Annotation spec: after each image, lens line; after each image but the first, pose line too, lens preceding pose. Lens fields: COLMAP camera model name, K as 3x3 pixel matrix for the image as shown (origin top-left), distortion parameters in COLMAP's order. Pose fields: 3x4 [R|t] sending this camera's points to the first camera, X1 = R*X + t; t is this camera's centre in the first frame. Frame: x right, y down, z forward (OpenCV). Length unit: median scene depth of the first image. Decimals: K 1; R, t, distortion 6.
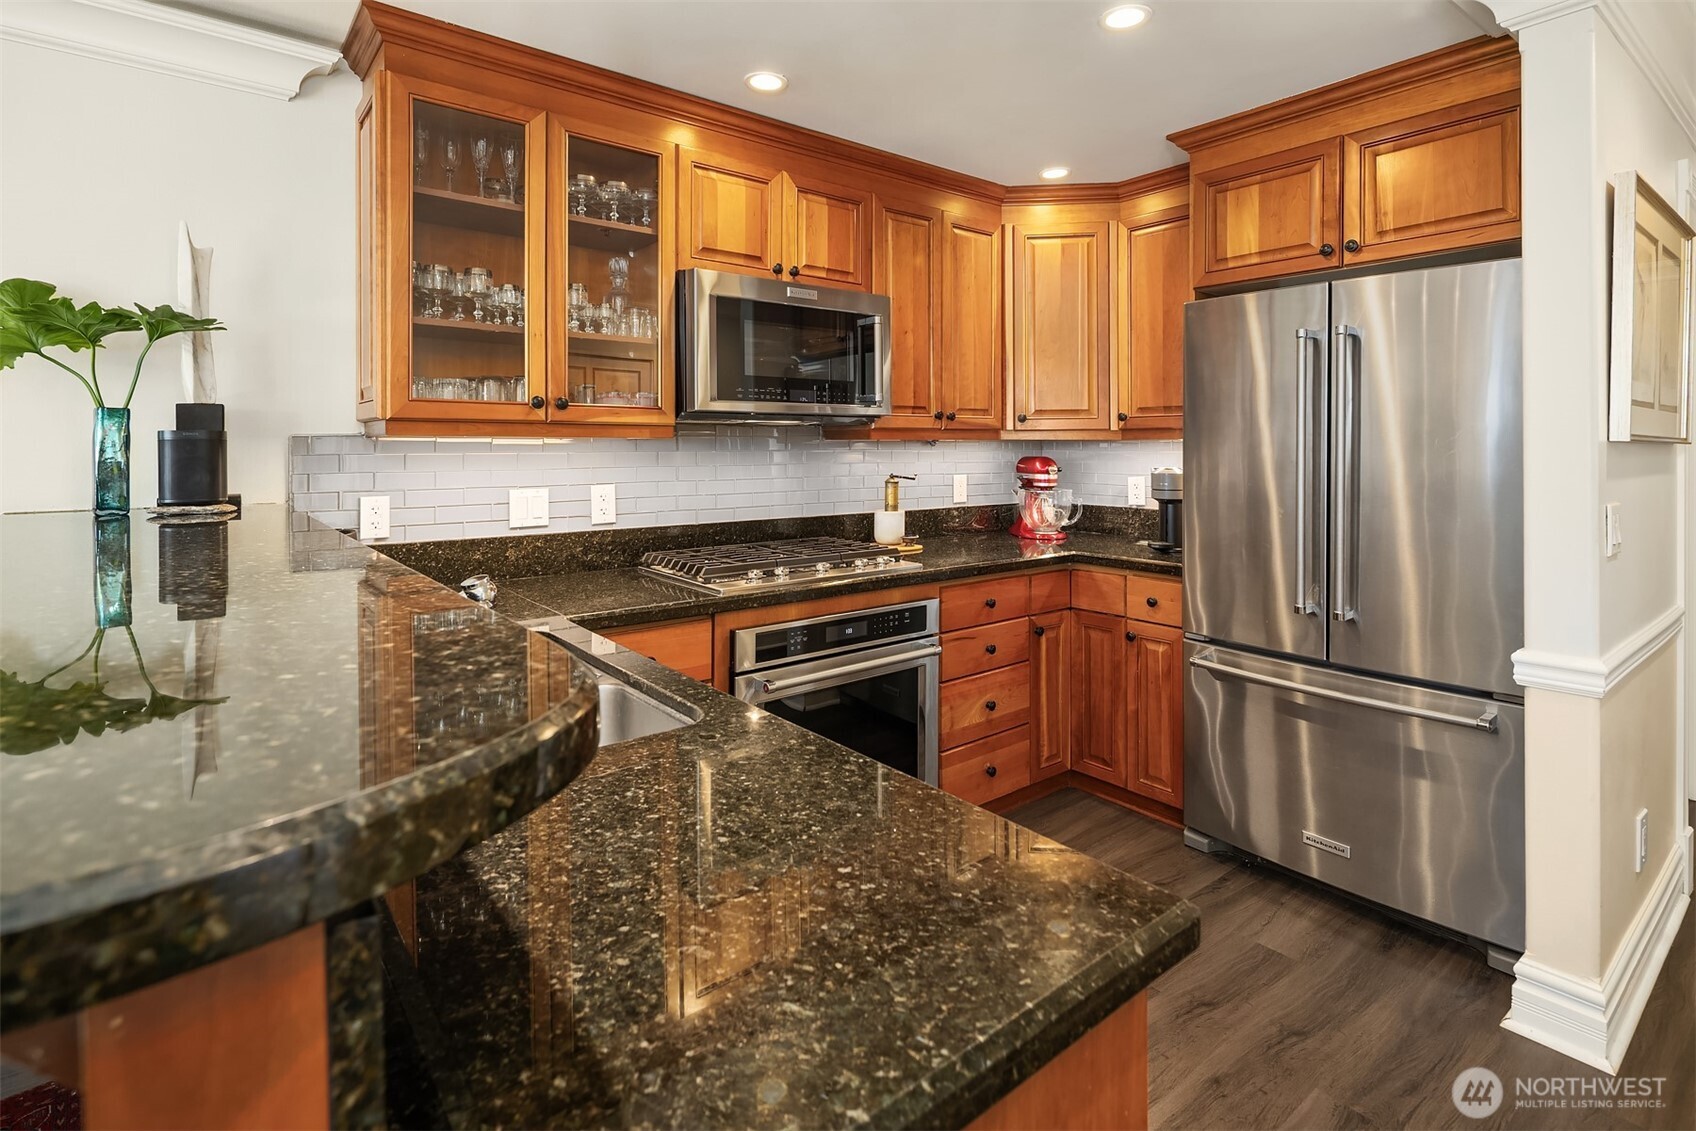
lens RADIAL K [[830.9, 0, 839.3], [0, 830.9, 449.5], [0, 0, 1]] dist [0.004821, -0.009962]
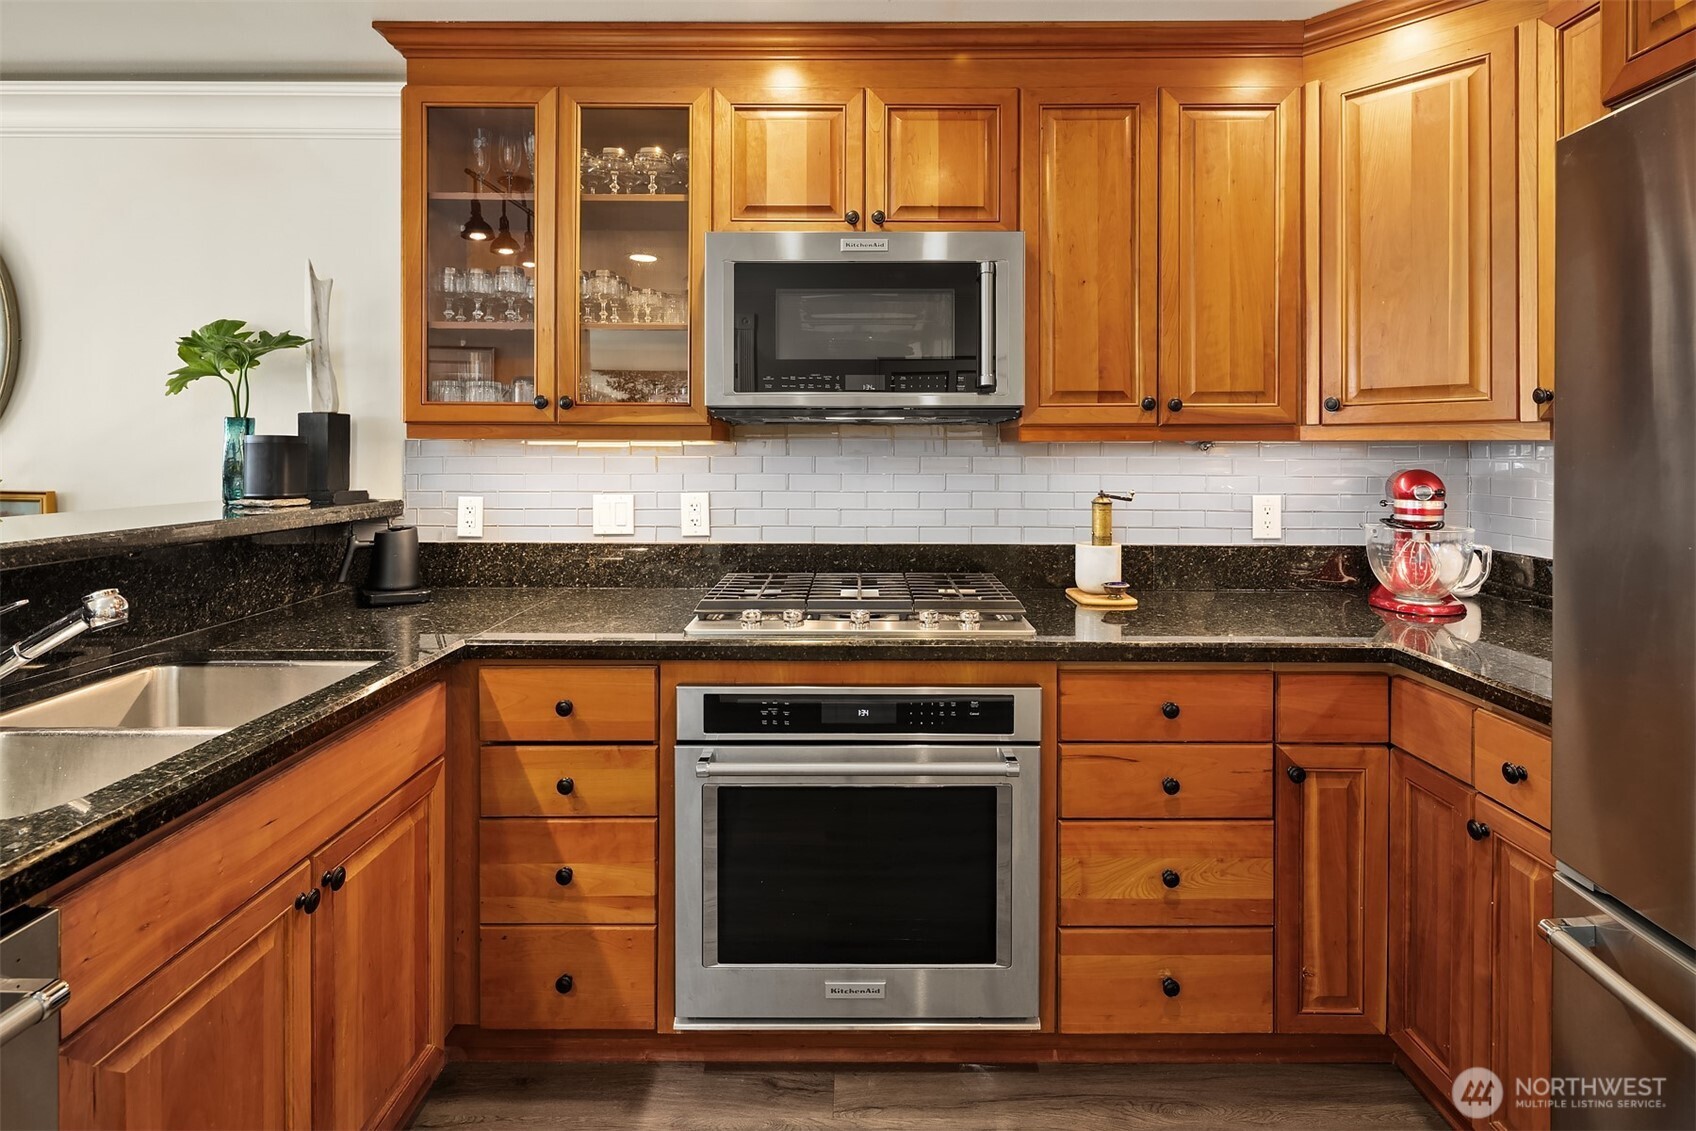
lens RADIAL K [[828.9, 0, 849.8], [0, 828.9, 452.7], [0, 0, 1]] dist [-0.001099, -0.000741]
pose [[0.781362, 0.005447, -0.624054, 0.381080], [-0.005390, 0.999984, 0.001980, -0.003088], [0.624054, 0.001817, 0.781379, 0.385350]]
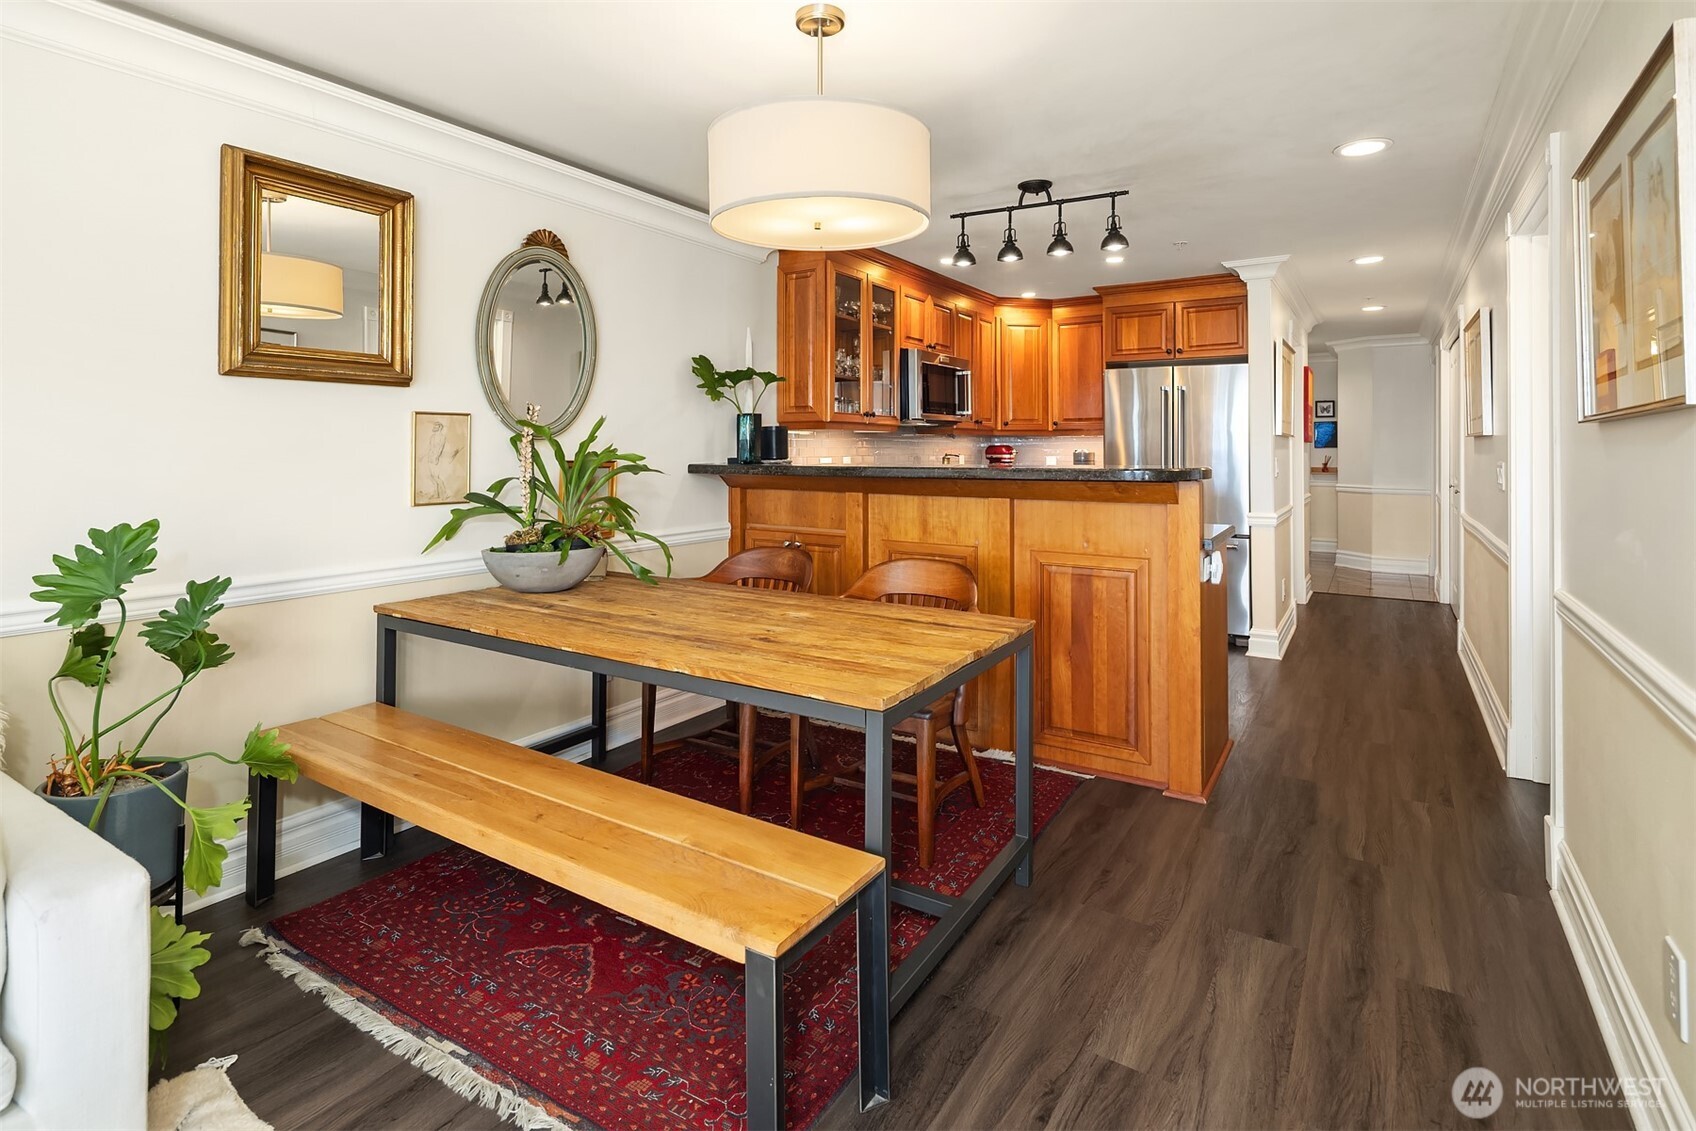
lens RADIAL K [[832.3, 0, 842.4], [0, 832.3, 441.0], [0, 0, 1]] dist [0.002401, -0.000427]
pose [[0.945399, 0.004459, 0.325885, -0.860491], [-0.000892, 0.999938, -0.011094, 0.025691], [-0.325914, 0.010197, 0.945344, -0.740777]]
